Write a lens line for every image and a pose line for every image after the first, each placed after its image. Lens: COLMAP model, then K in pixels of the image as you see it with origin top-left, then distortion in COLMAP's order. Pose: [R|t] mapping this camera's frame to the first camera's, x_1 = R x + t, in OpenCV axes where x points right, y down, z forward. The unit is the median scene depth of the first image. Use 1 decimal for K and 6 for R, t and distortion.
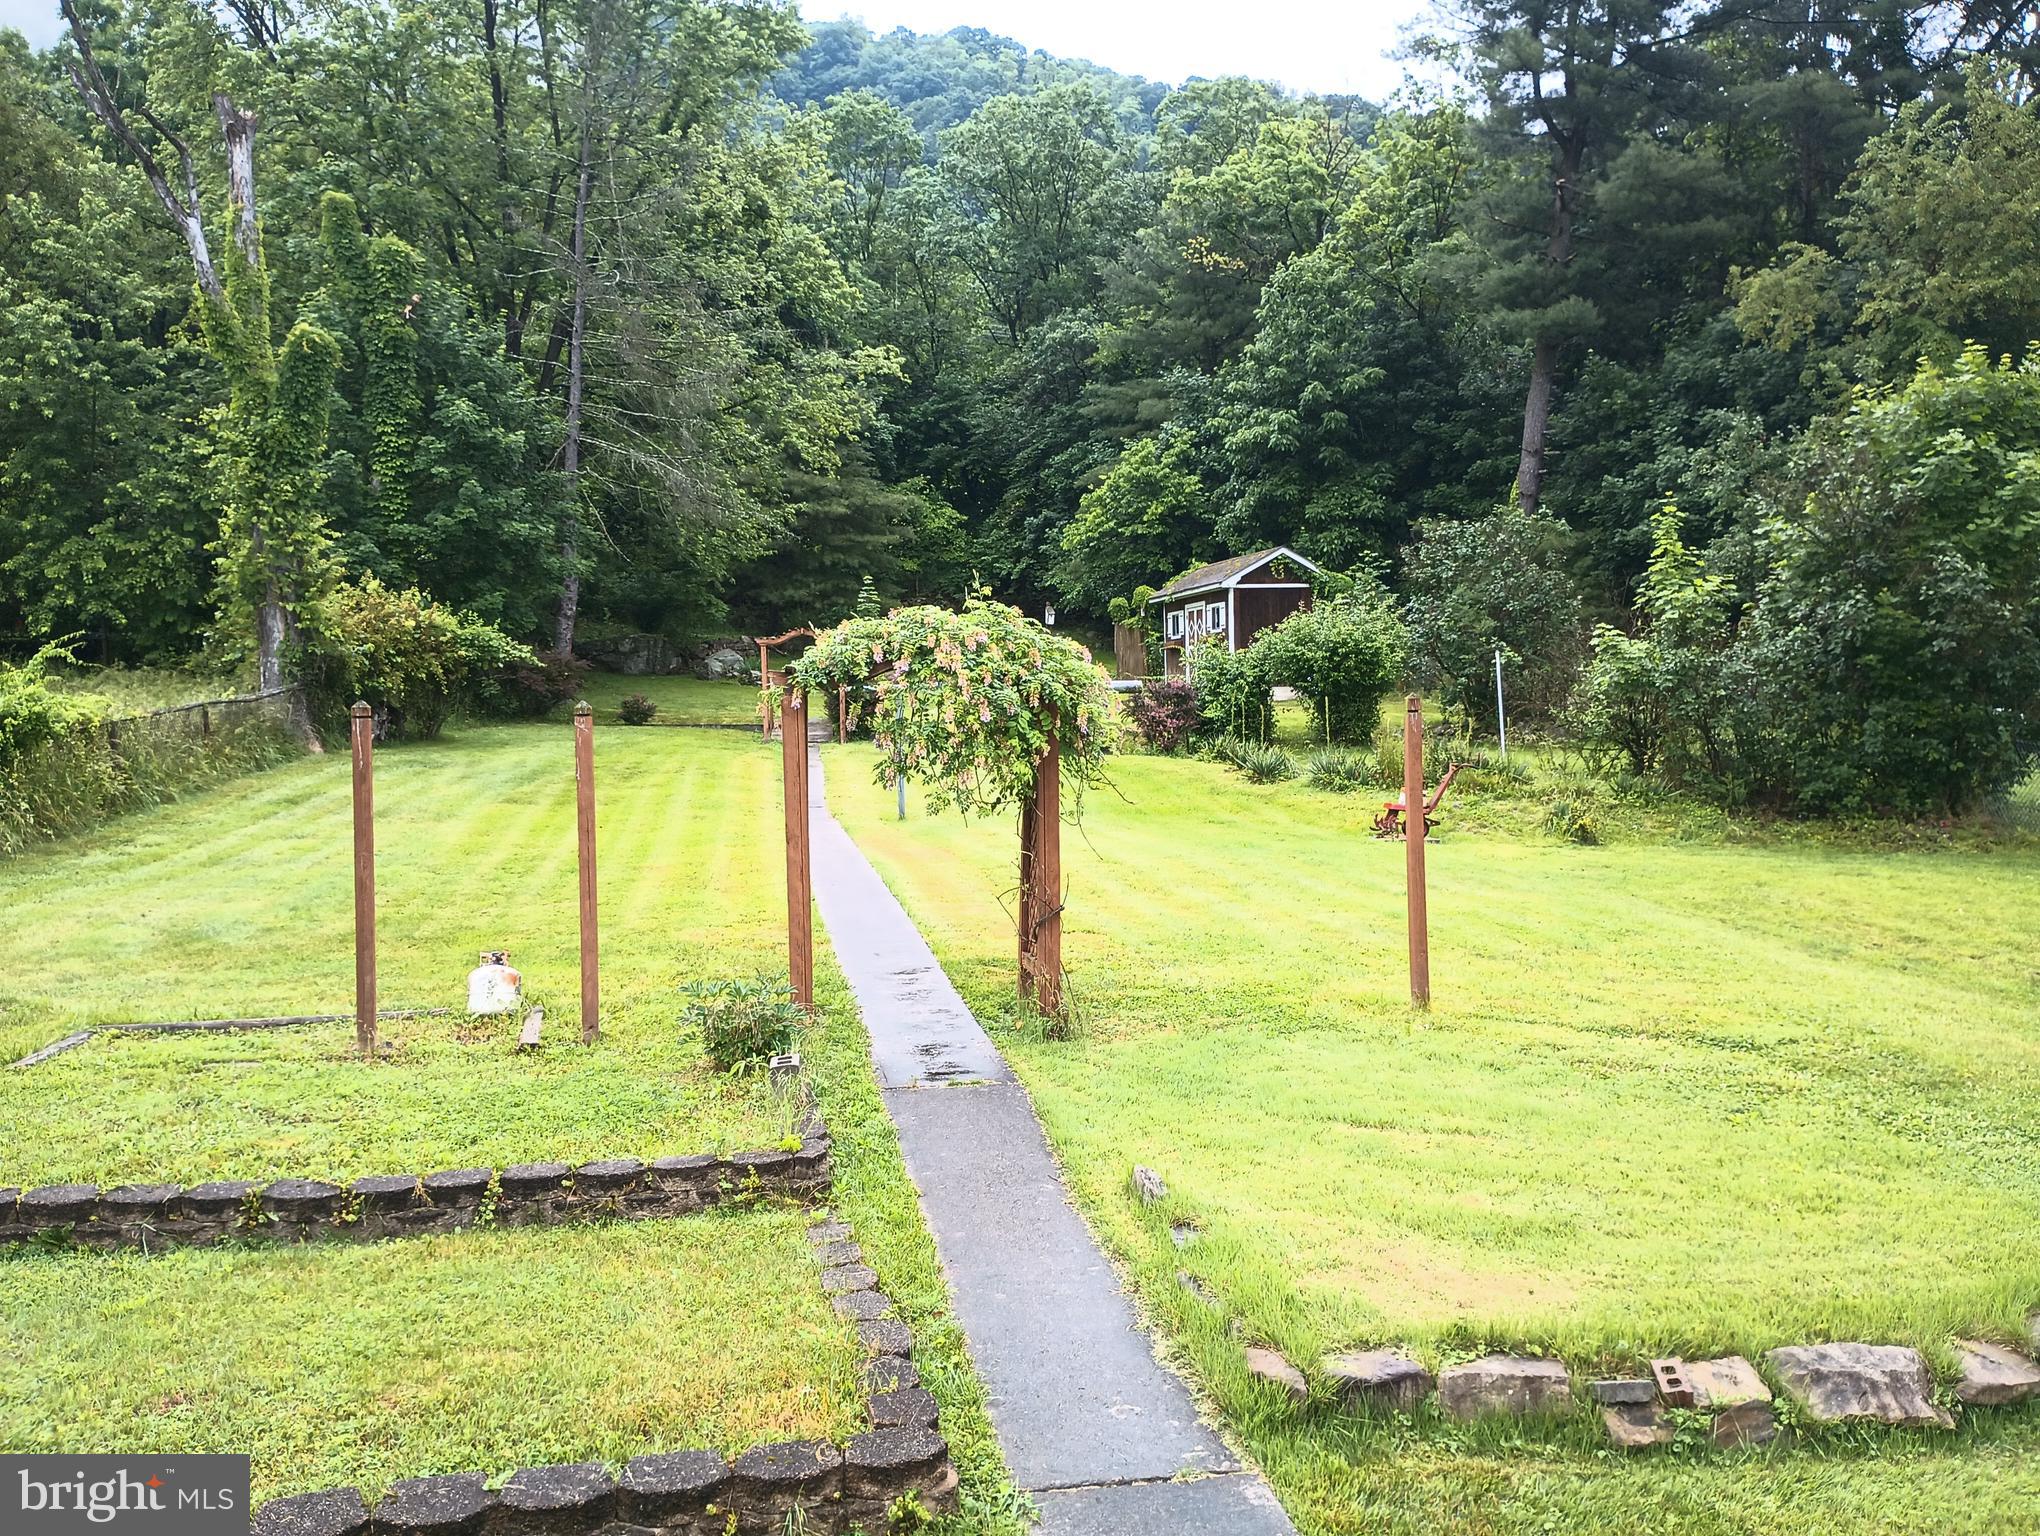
lens RADIAL K [[1670.6, 0, 1020.1], [0, 1670.6, 768.5], [0, 0, 1]] dist [0.044433, 0.004117]
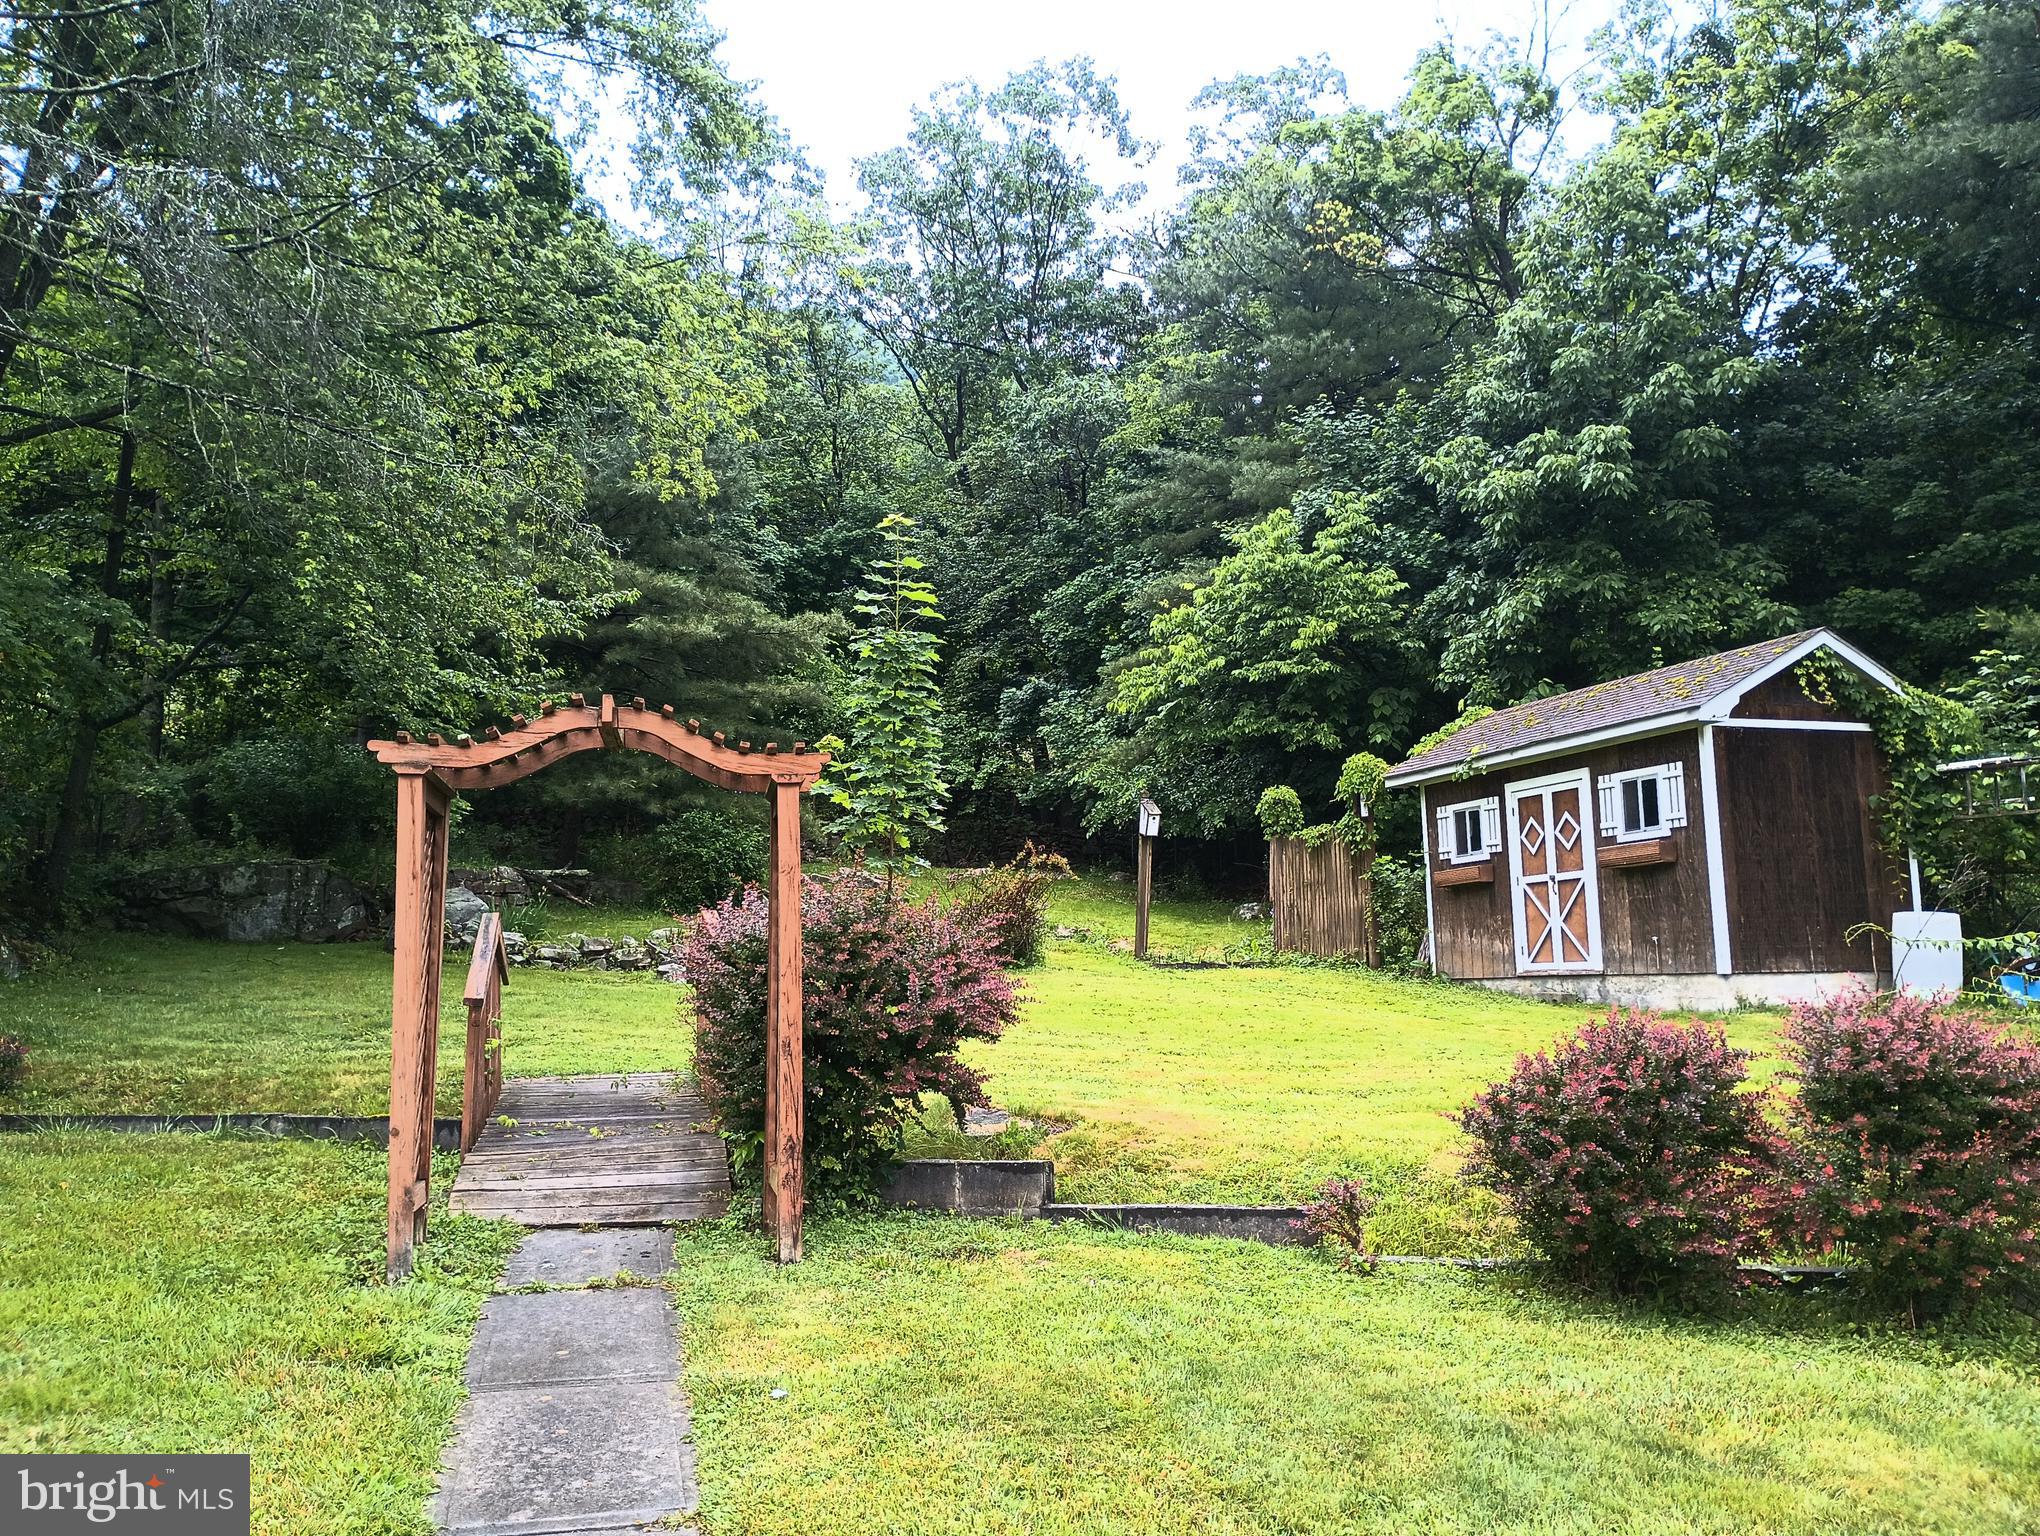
lens RADIAL K [[1670.6, 0, 1023.6], [0, 1670.6, 765.9], [0, 0, 1]] dist [0.044433, 0.004117]
pose [[0.994642, 0.014724, 0.102326, -0.067350], [0.002418, 0.986221, -0.165414, -0.027400], [-0.103352, 0.164775, 0.980901, 0.531513]]
